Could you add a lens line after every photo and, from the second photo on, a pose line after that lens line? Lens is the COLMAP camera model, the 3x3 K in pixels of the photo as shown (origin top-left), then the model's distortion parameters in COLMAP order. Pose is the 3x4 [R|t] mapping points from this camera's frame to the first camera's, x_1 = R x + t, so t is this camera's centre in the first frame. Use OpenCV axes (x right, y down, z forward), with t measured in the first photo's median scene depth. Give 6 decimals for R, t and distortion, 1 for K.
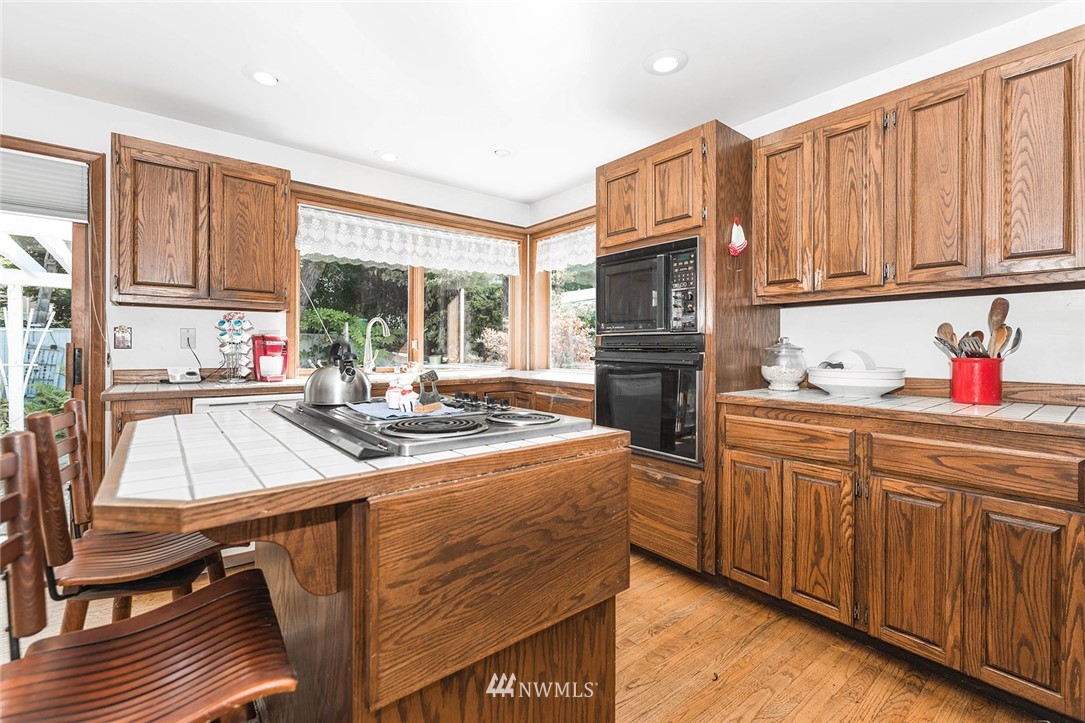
lens RADIAL K [[487.7, 0, 543.5], [0, 487.7, 346.6], [0, 0, 1]] dist [0.000919, 0.000180]
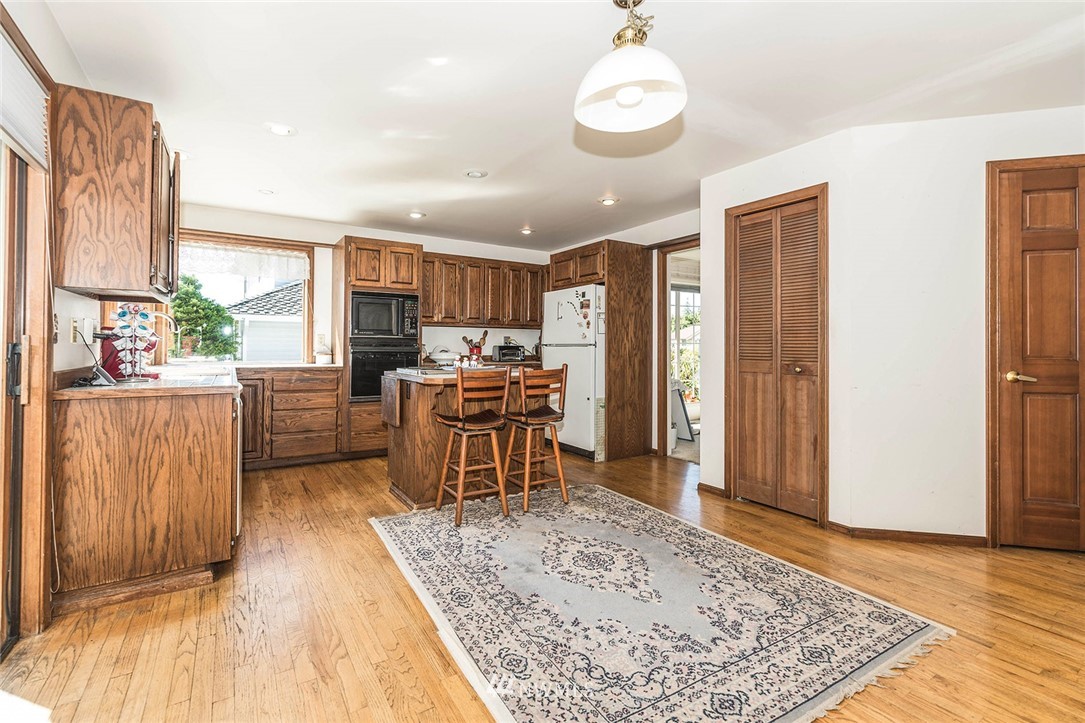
lens RADIAL K [[480.3, 0, 517.3], [0, 480.3, 342.5], [0, 0, 1]] dist [-0.001073, -0.000028]
pose [[0.139072, 0.005401, 0.990267, -1.769529], [-0.007825, 0.999960, -0.004355, 0.000206], [-0.990251, -0.007143, 0.139109, 0.238583]]
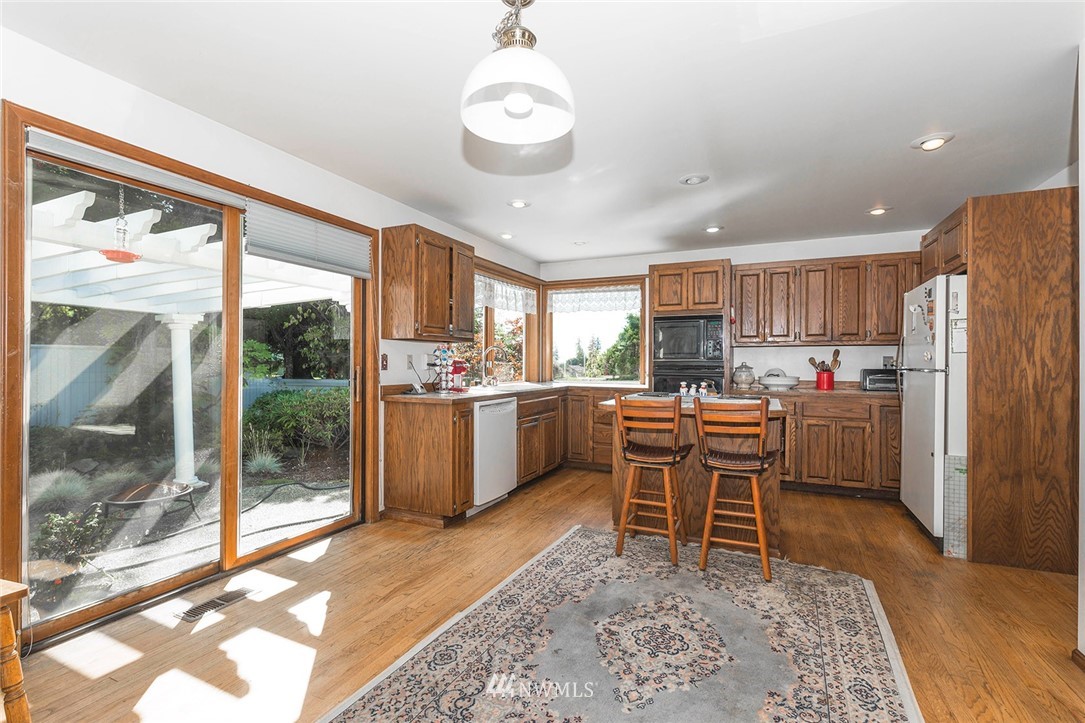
lens RADIAL K [[483.1, 0, 542.5], [0, 483.1, 361.5], [0, 0, 1]] dist [0.000009, -0.000060]
pose [[0.900087, 0.000071, 0.435710, -1.240498], [-0.001113, 0.999997, 0.002136, -0.027401], [-0.435709, -0.002408, 0.900084, -0.502244]]
